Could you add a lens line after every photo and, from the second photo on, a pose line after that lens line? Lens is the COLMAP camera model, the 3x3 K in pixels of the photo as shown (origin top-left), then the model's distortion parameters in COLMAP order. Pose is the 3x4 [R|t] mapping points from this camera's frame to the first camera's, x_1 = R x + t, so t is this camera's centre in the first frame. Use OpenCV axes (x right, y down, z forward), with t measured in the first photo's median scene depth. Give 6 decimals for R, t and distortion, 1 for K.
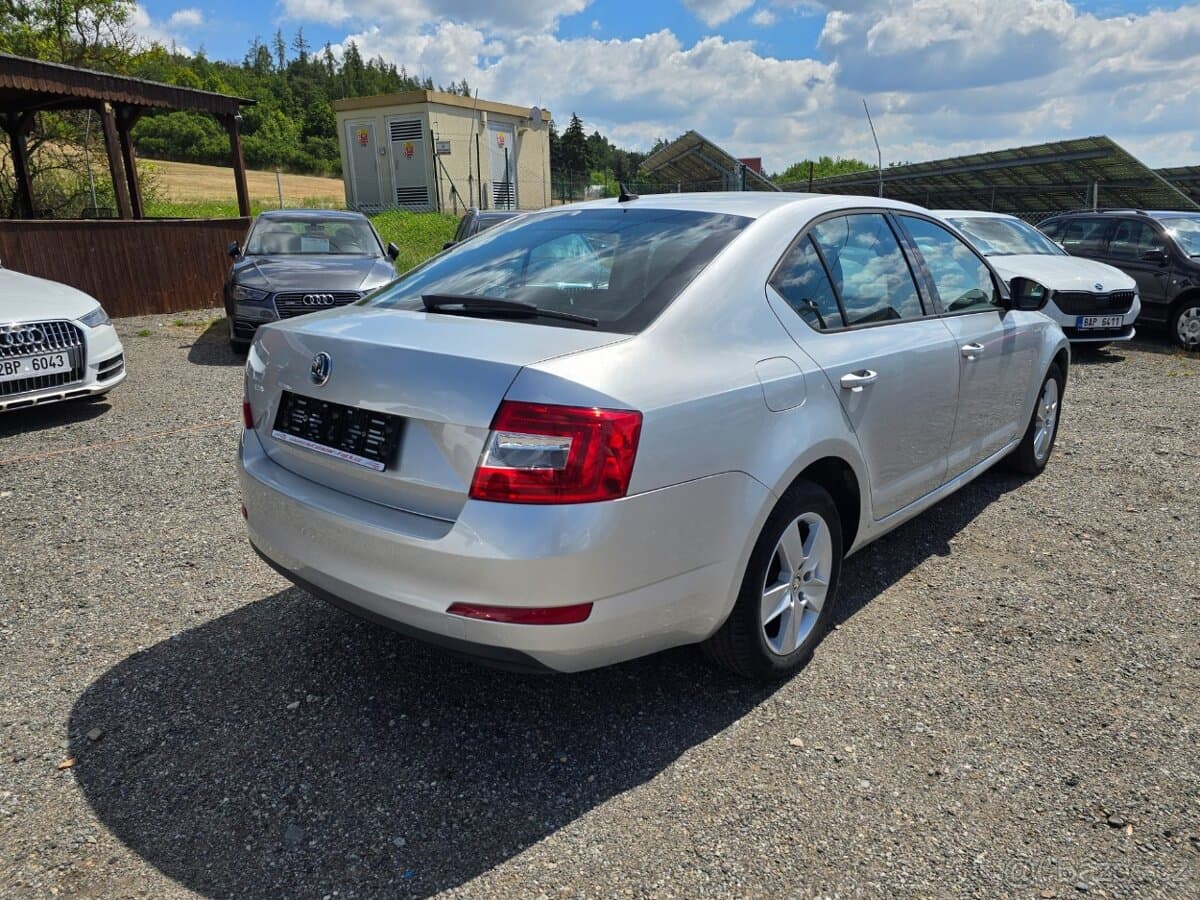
lens RADIAL K [[822.2, 0, 593.8], [0, 822.2, 449.1], [0, 0, 1]] dist [0.070061, -0.055220]
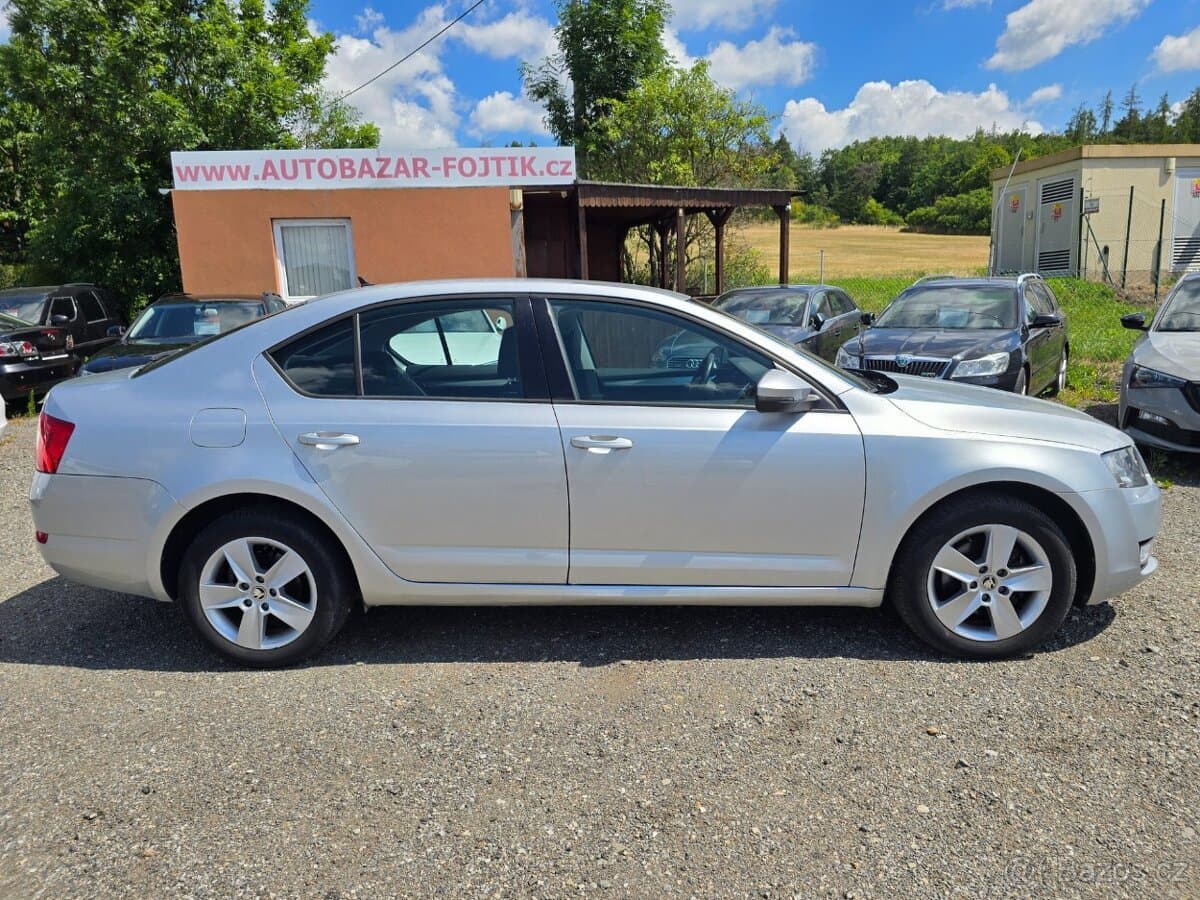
lens RADIAL K [[841.1, 0, 602.8], [0, 841.1, 414.1], [0, 0, 1]] dist [0.051430, -0.051573]
pose [[0.635128, 0.095416, -0.766491, 0.183835], [-0.186729, 0.981874, -0.032499, -0.018812], [0.749497, 0.163768, 0.641432, 0.064263]]
